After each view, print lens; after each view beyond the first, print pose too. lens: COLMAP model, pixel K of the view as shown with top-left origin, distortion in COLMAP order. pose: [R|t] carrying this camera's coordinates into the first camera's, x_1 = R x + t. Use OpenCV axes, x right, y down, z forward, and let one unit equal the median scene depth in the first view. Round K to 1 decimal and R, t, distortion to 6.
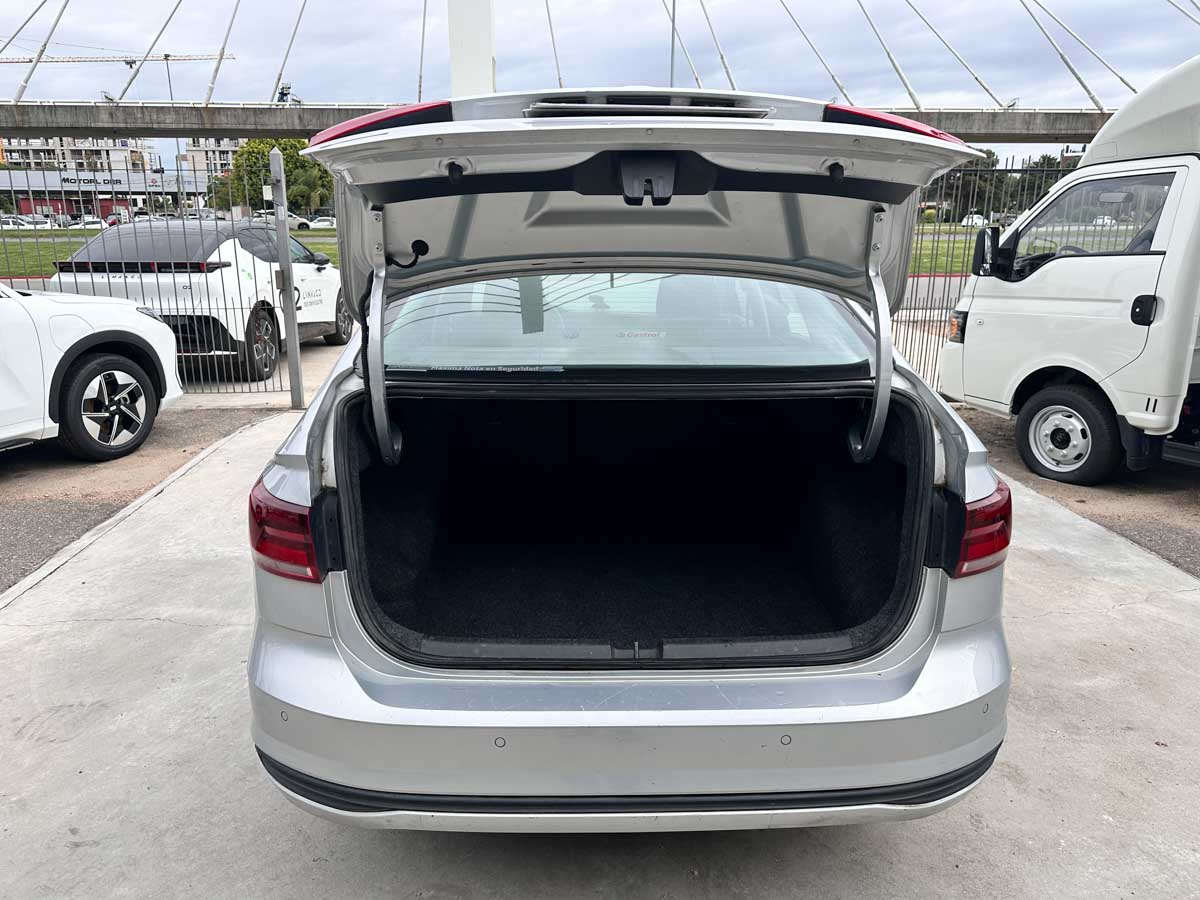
lens RADIAL K [[859.4, 0, 597.3], [0, 859.4, 434.8], [0, 0, 1]] dist [0.029102, -0.031572]
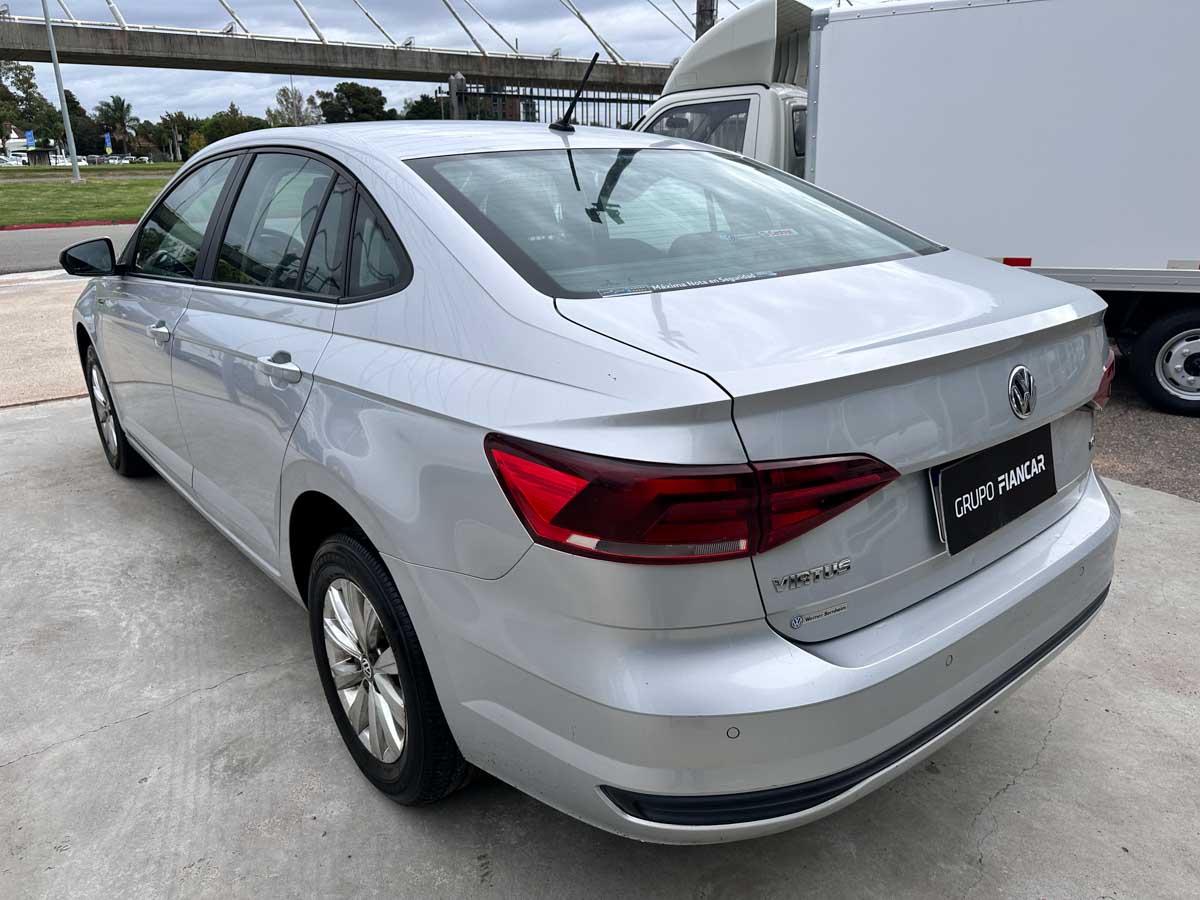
lens RADIAL K [[859.4, 0, 592.5], [0, 859.4, 433.9], [0, 0, 1]] dist [0.029102, -0.031572]
pose [[0.797316, -0.196835, 0.570564, -0.292762], [0.159482, 0.980436, 0.115371, -0.018820], [-0.582110, -0.000993, 0.813109, 0.147948]]
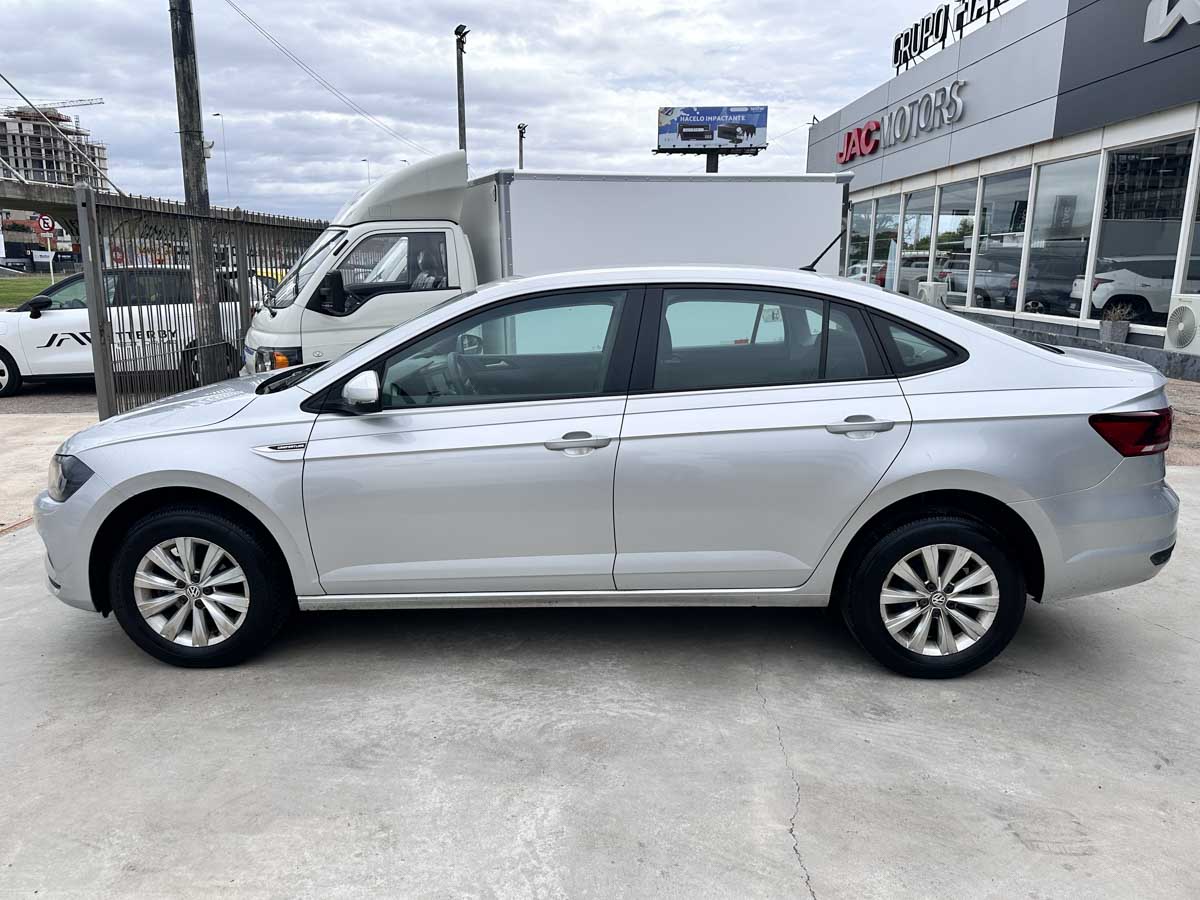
lens RADIAL K [[859.4, 0, 579.7], [0, 859.4, 422.6], [0, 0, 1]] dist [0.029102, -0.031572]
pose [[0.047659, -0.184429, 0.981690, -0.799912], [0.241035, 0.955886, 0.167880, -0.183187], [-0.969345, 0.228621, 0.090010, 0.718954]]
